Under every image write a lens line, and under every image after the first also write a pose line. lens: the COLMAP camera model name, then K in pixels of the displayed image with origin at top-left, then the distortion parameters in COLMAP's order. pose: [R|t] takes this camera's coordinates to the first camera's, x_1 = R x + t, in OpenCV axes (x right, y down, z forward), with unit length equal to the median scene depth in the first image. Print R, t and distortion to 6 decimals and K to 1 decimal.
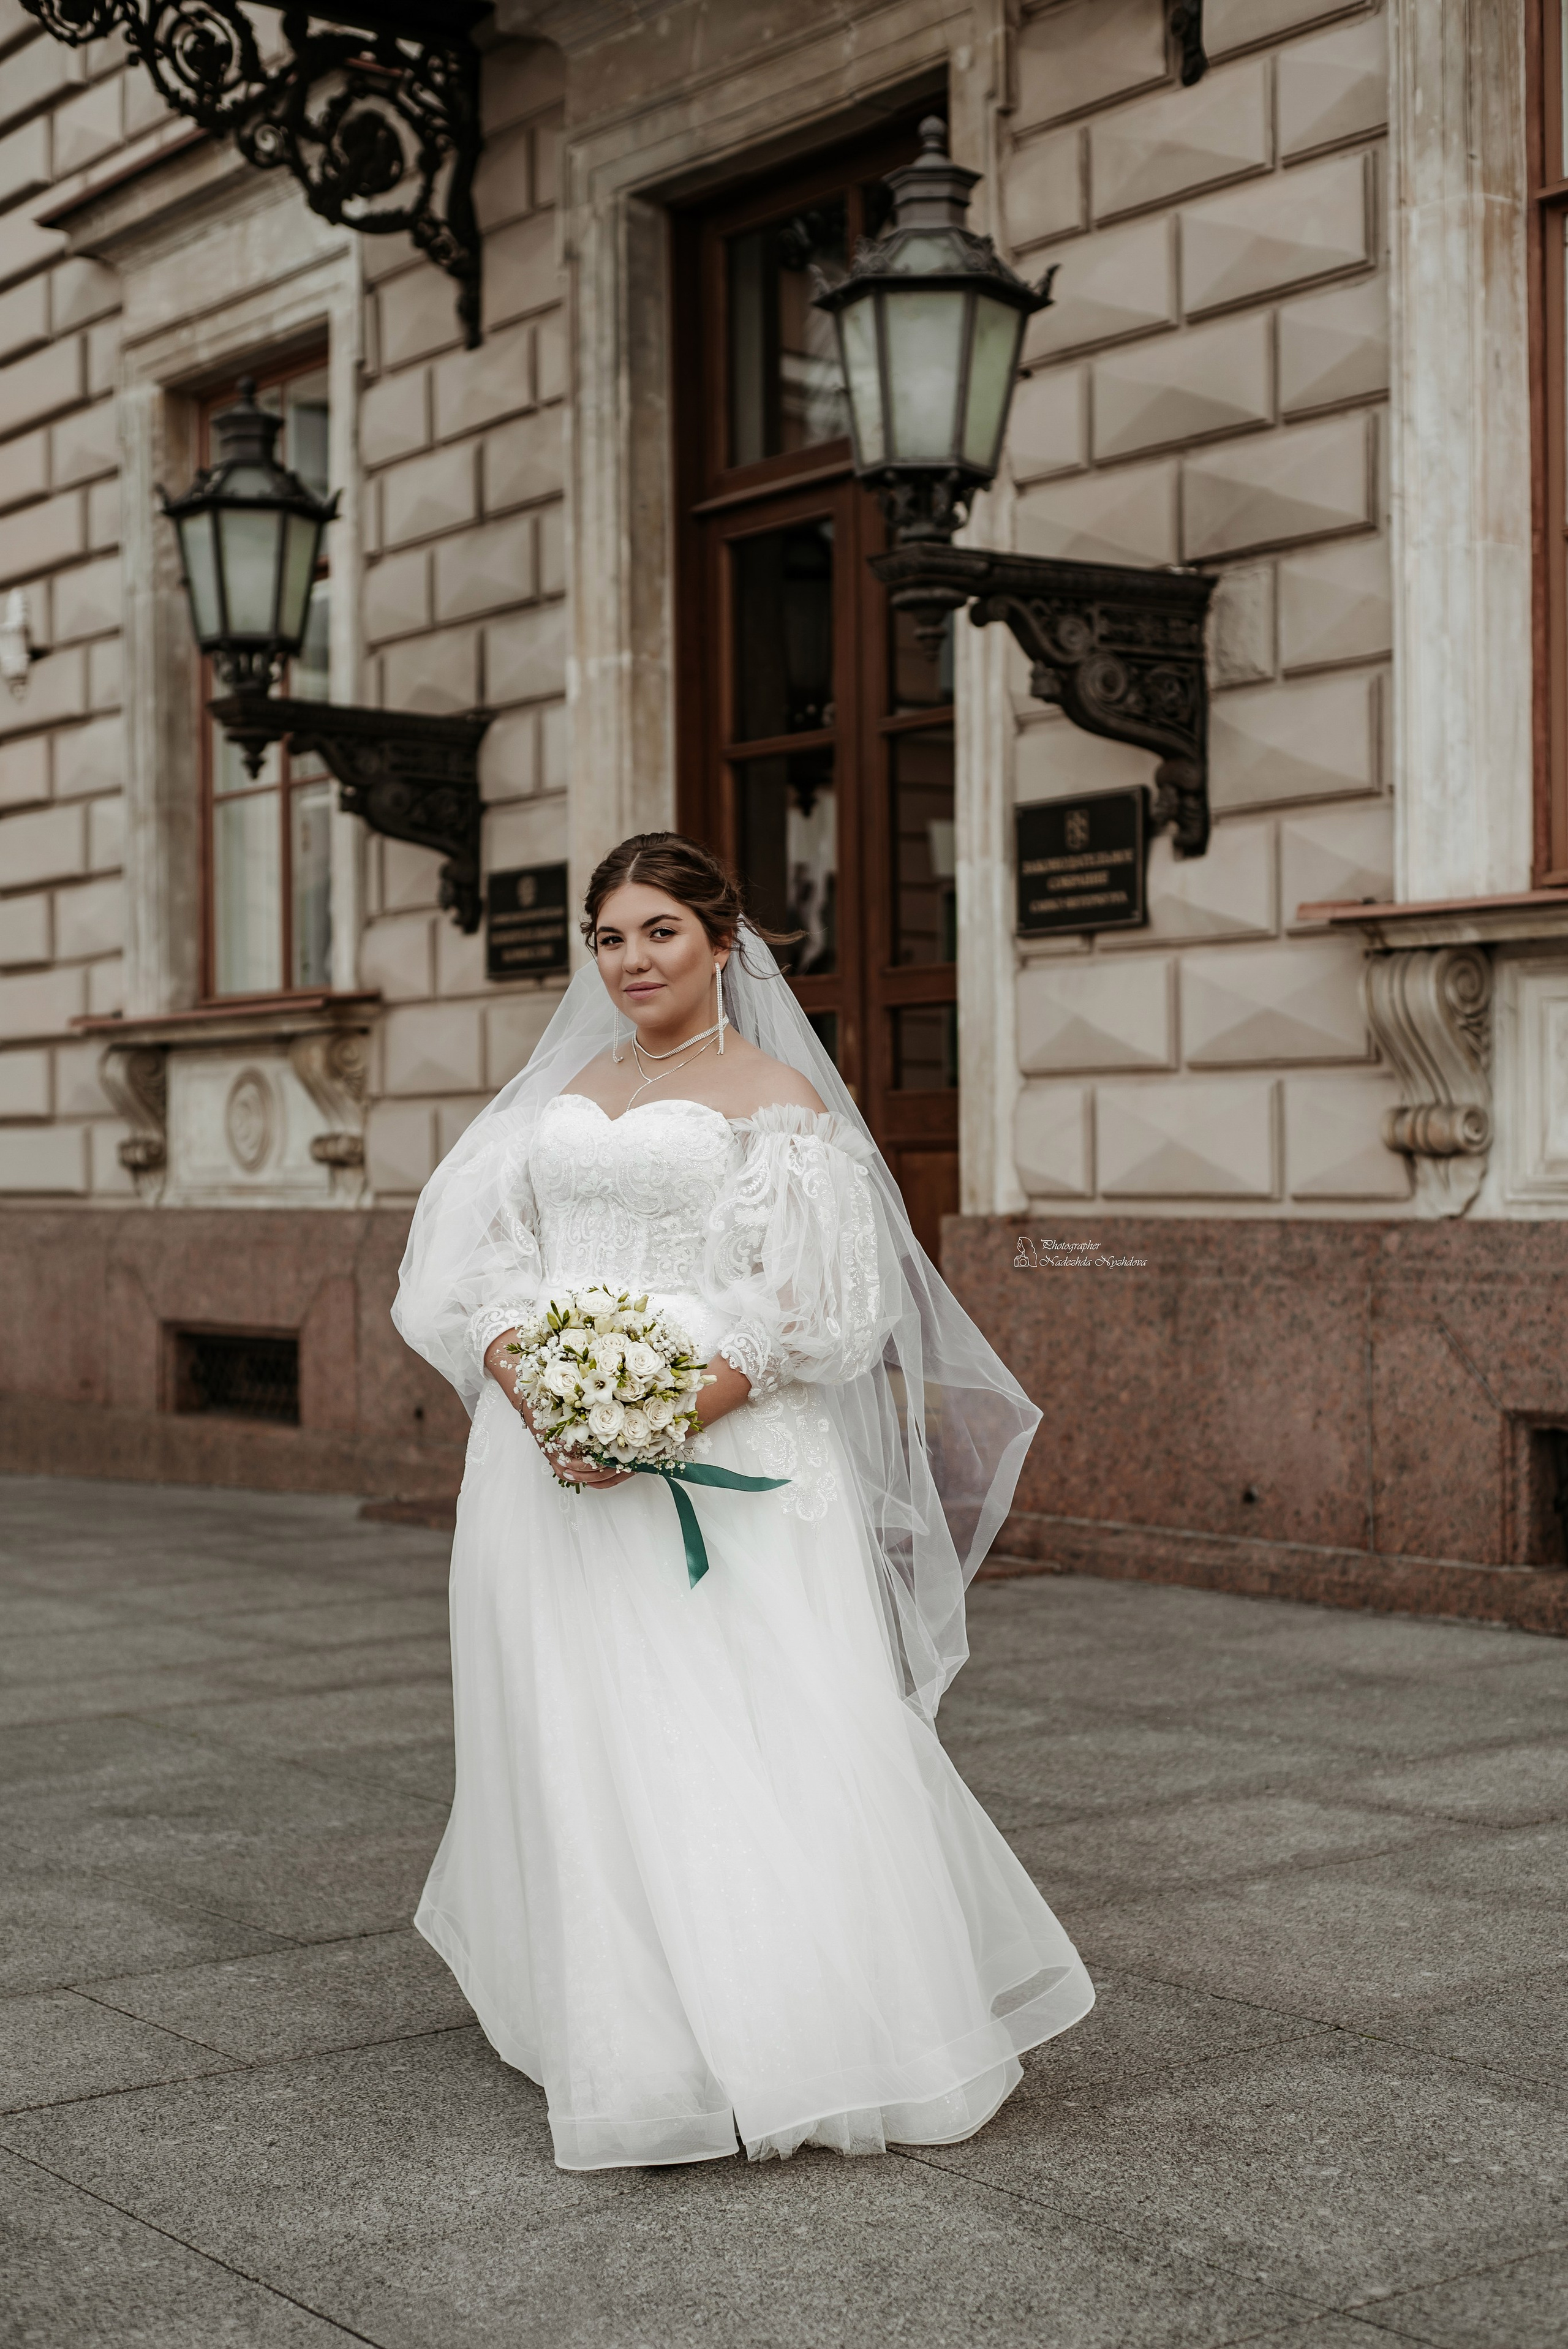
lens RADIAL K [[3143.9, 0, 784.0], [0, 3143.9, 1174.5], [0, 0, 1]] dist [-0.015860, -0.017632]
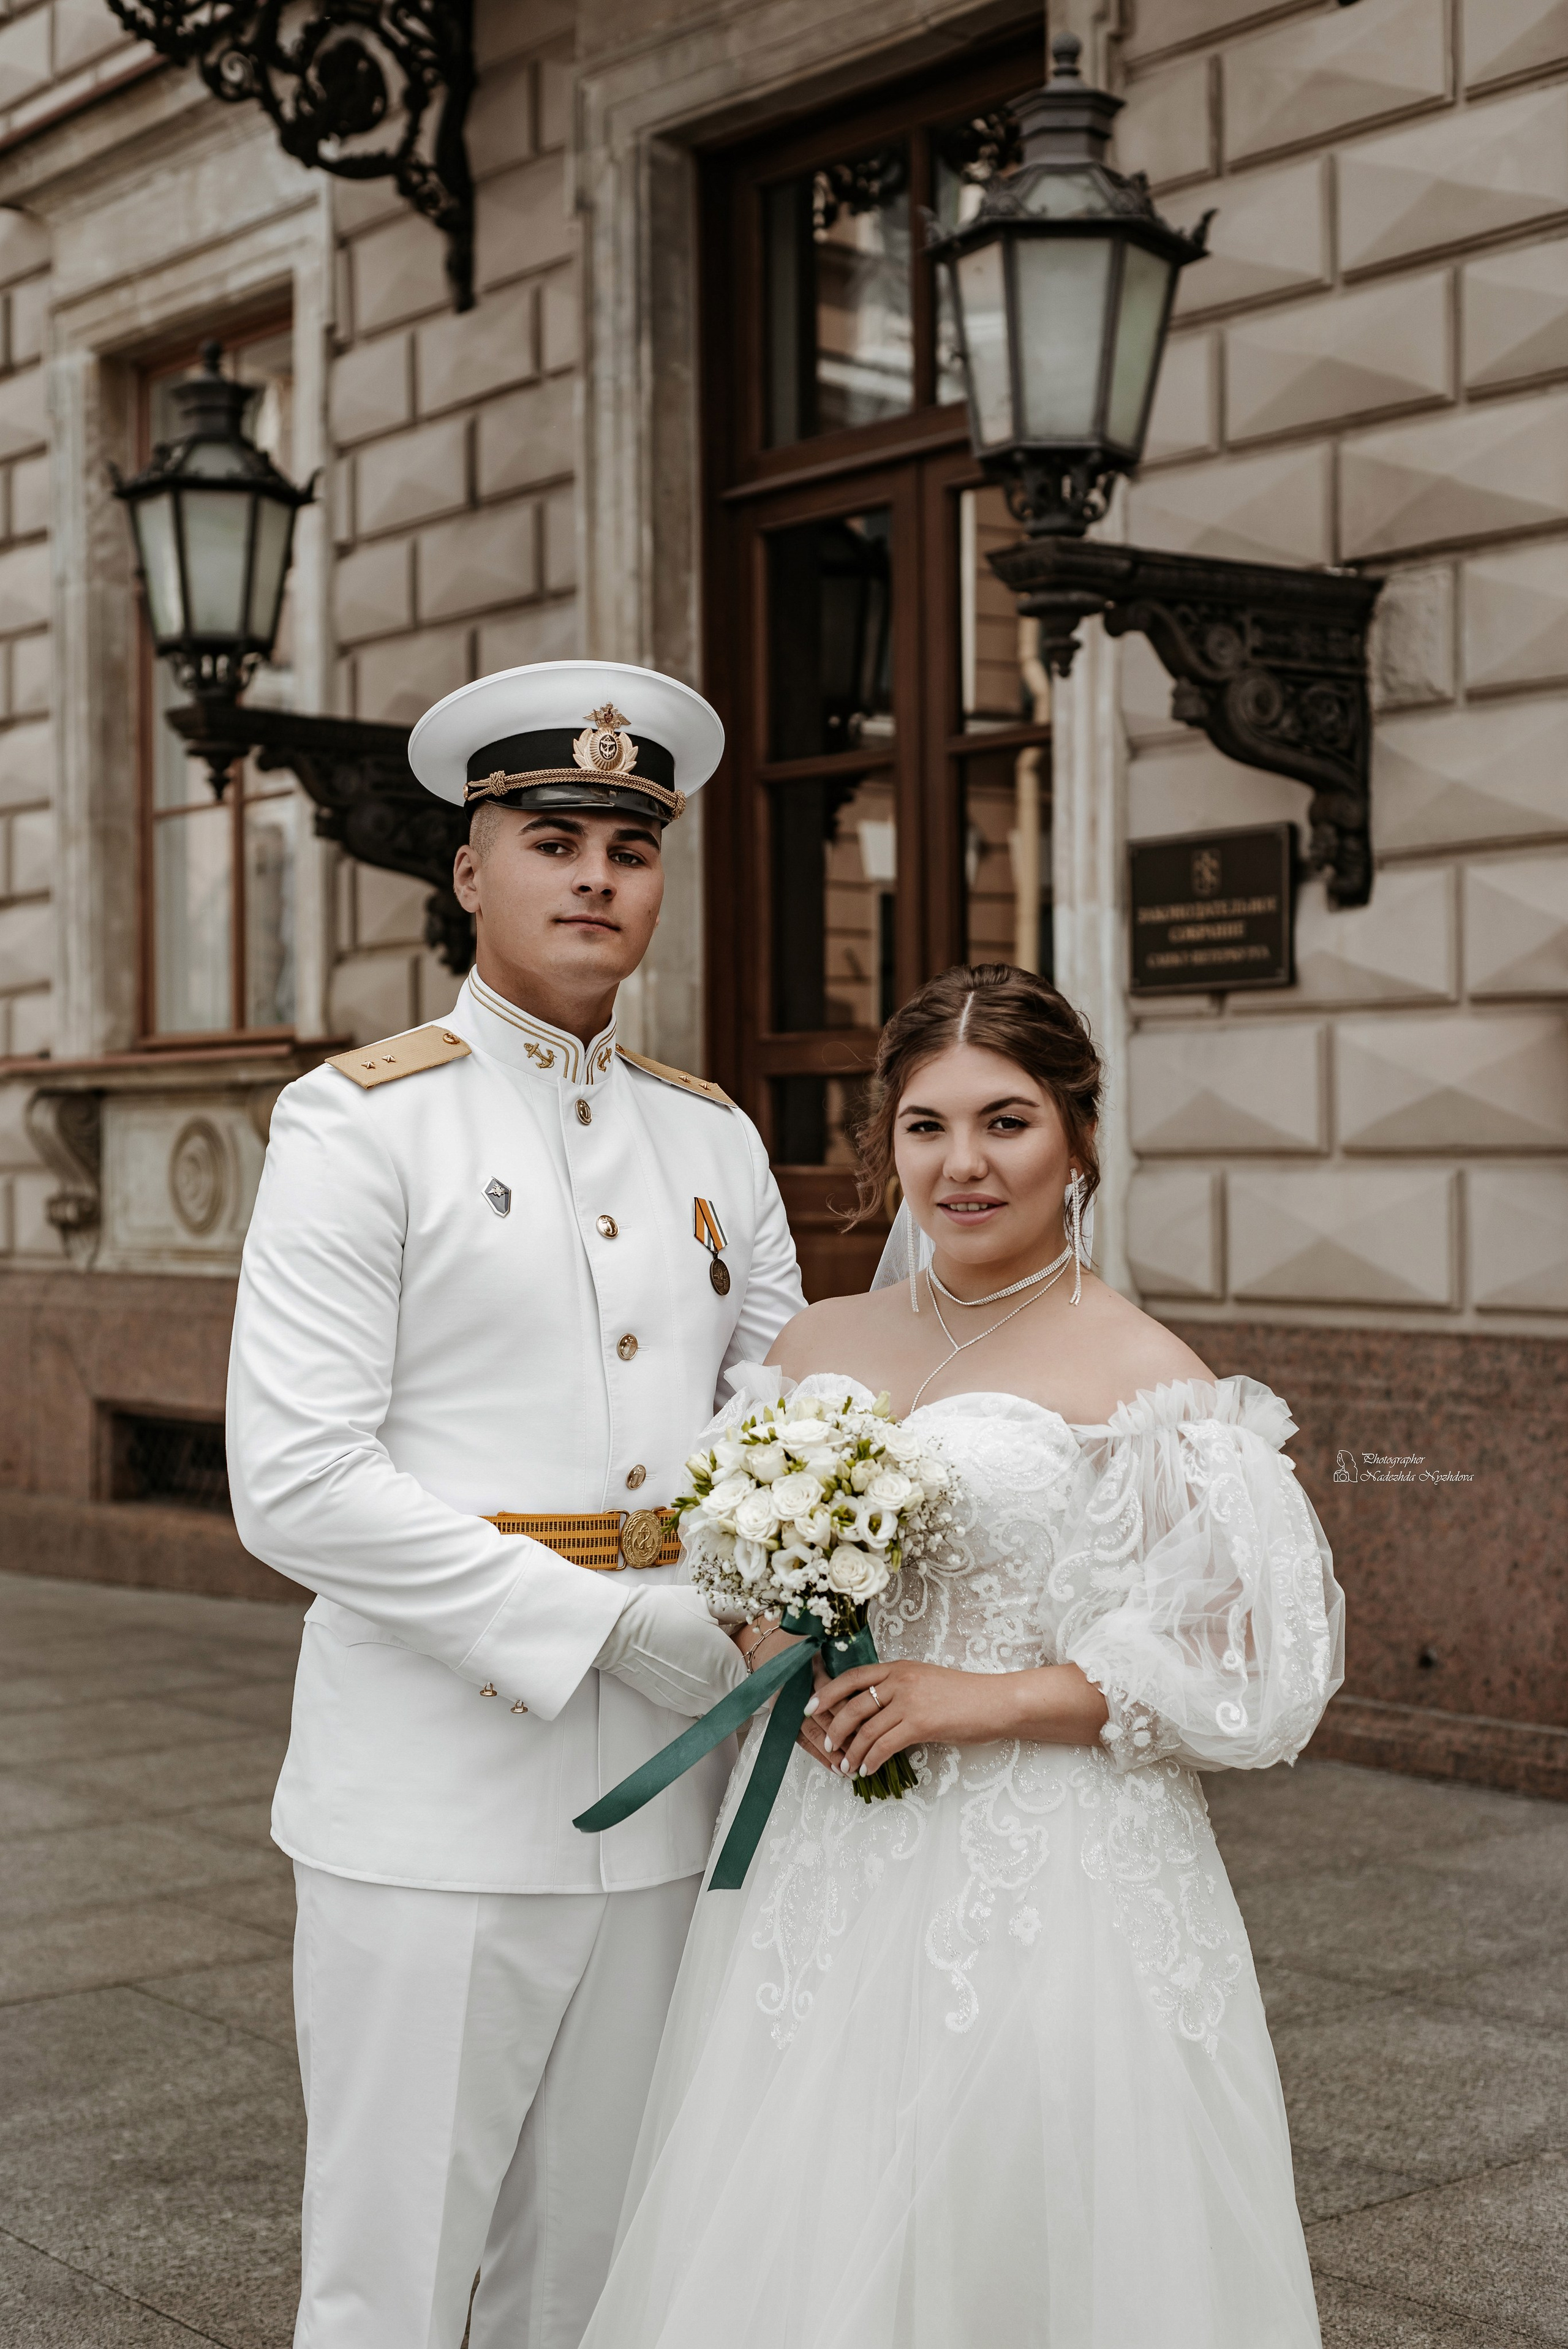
lens RADIAL K [[3202.1, 0, 784.0], [0, 3202.1, 1174.5], [0, 0, 1]] dist [-0.005038, -0.049800]
pose [[0.999425, 0.001433, 0.033880, -0.043163], [-0.001421, 0.999999, -0.000371, -0.022233], [-0.033881, 0.000323, 0.999426, 0.107907]]
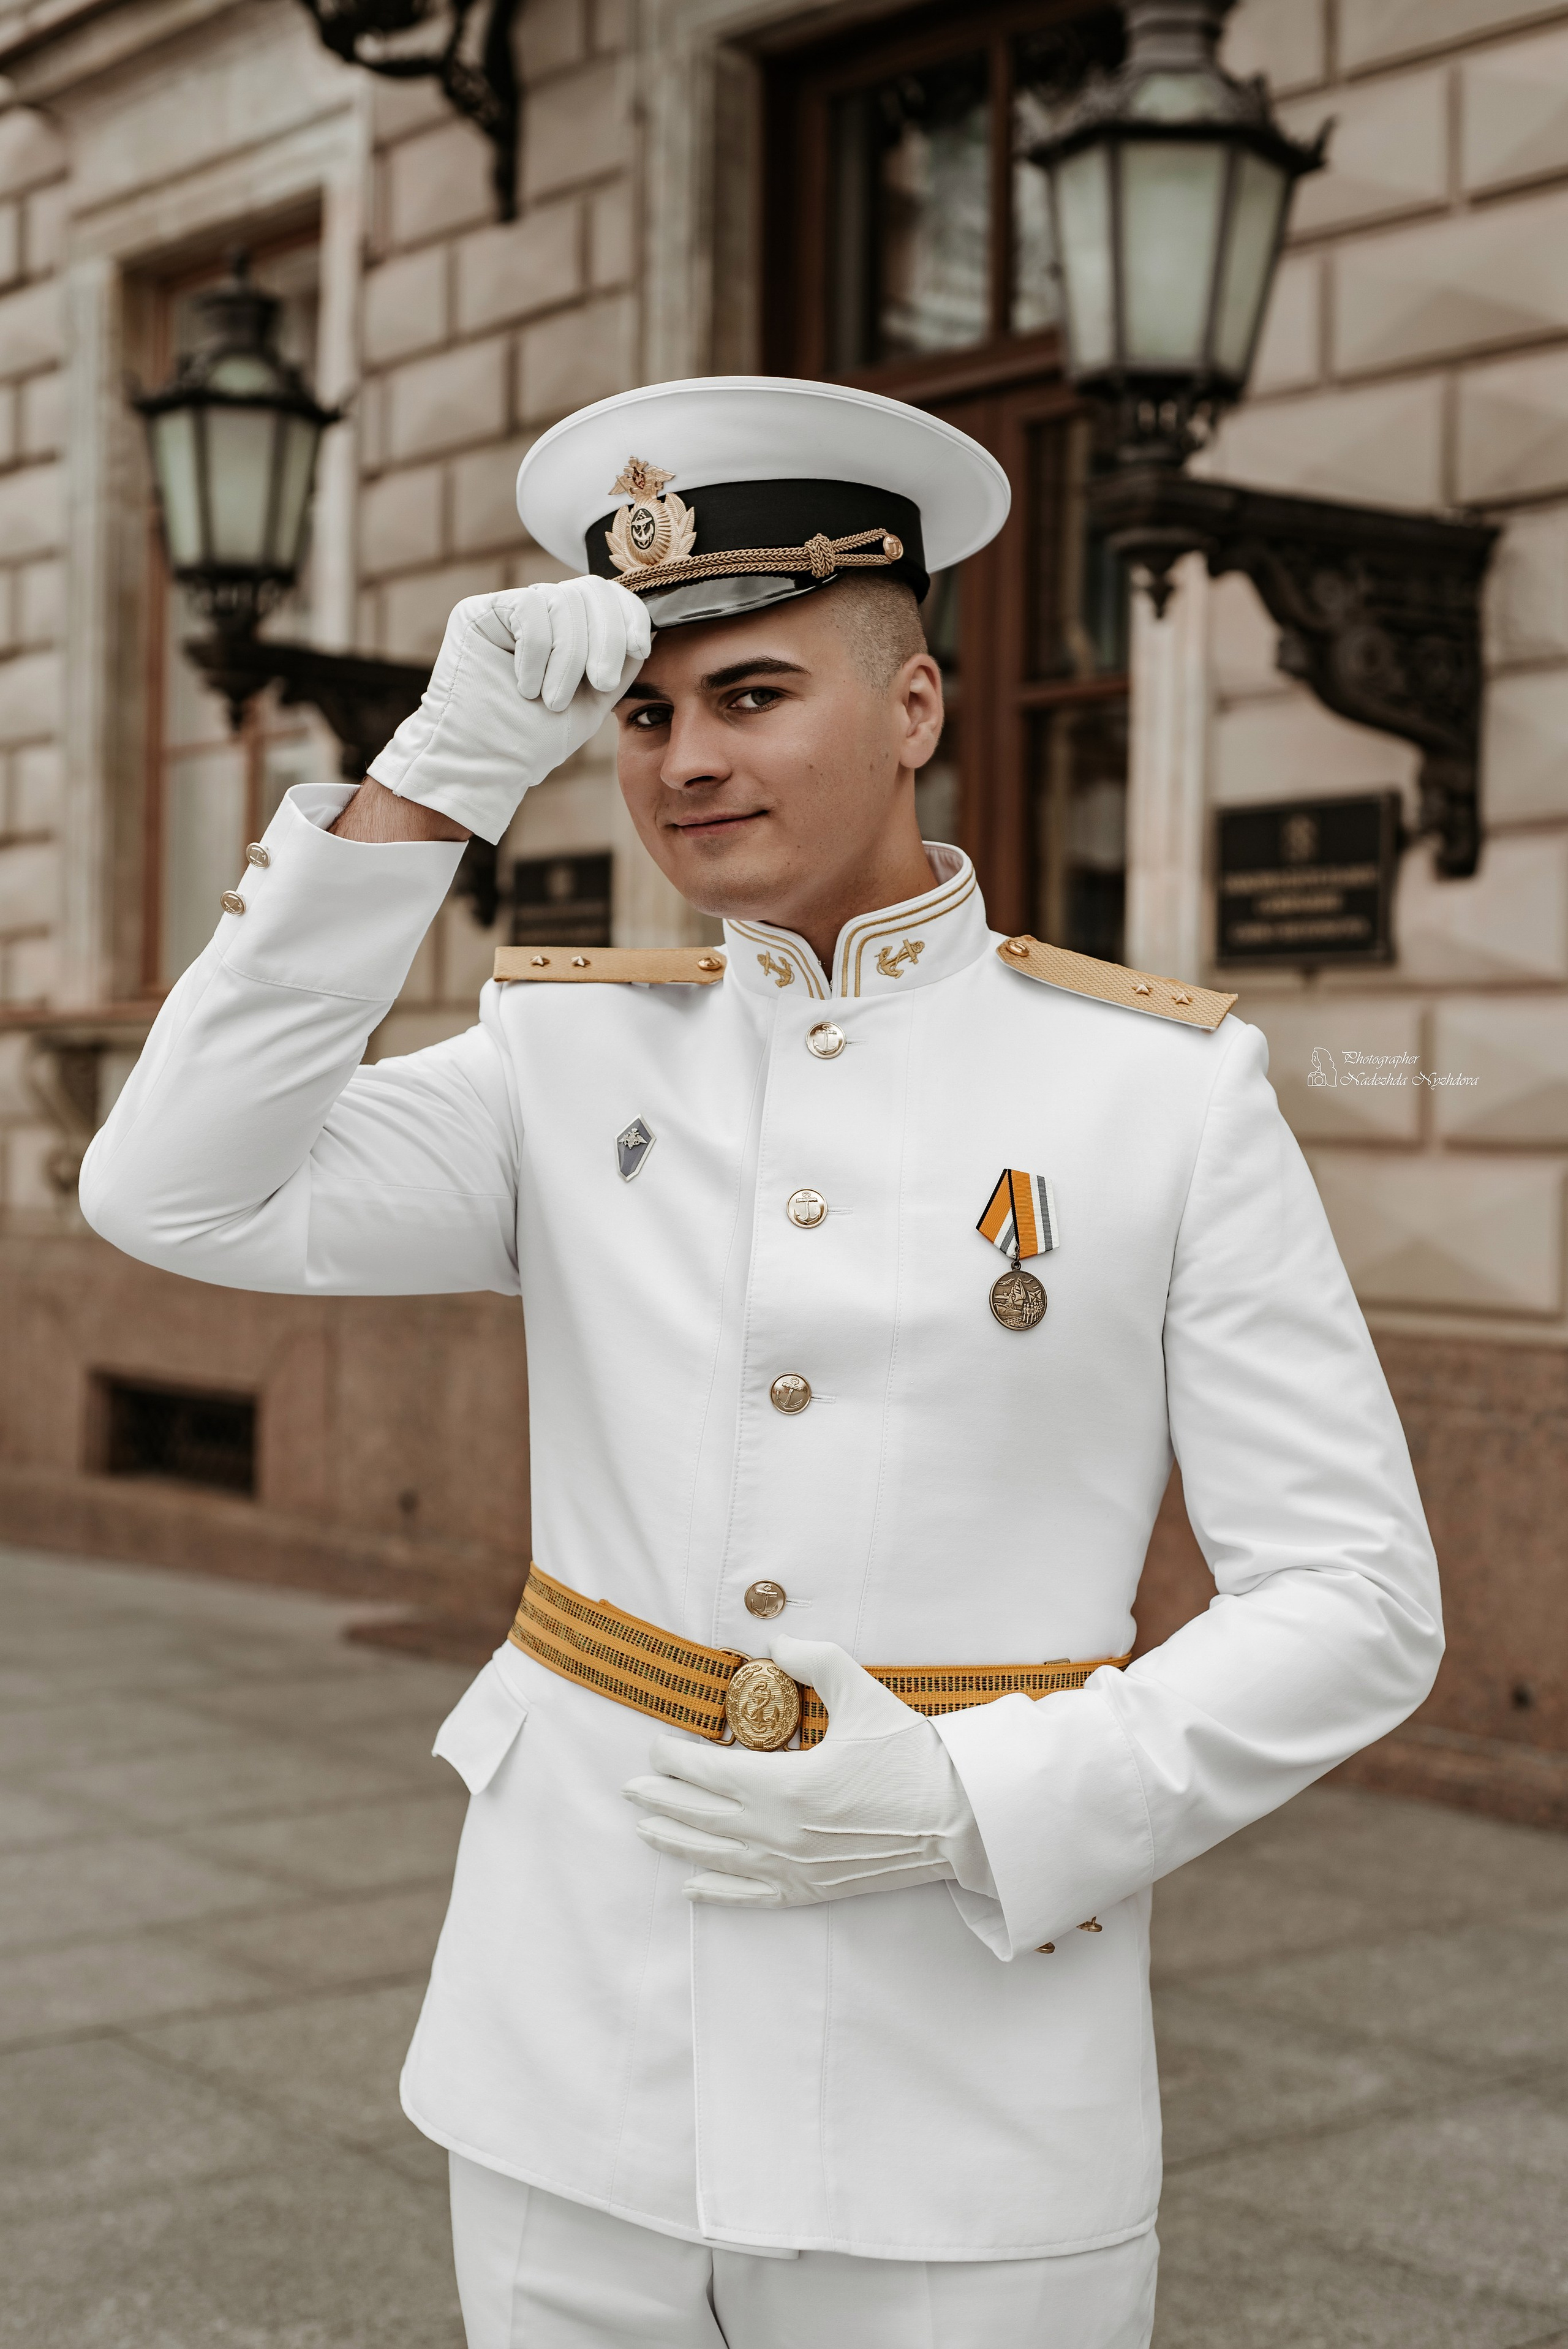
lens RADIAL K [[3258.9, 0, 784.0], [0, 3258.9, 1174.5], [0, 0, 1]] dist [-0.019401, -0.051986]
pose [[0.999184, 0.025871, 0.031005, -0.050763], [-0.026183, 0.999610, 0.009688, -0.024443], [-0.030742, -0.010492, 0.999472, 0.149085]]
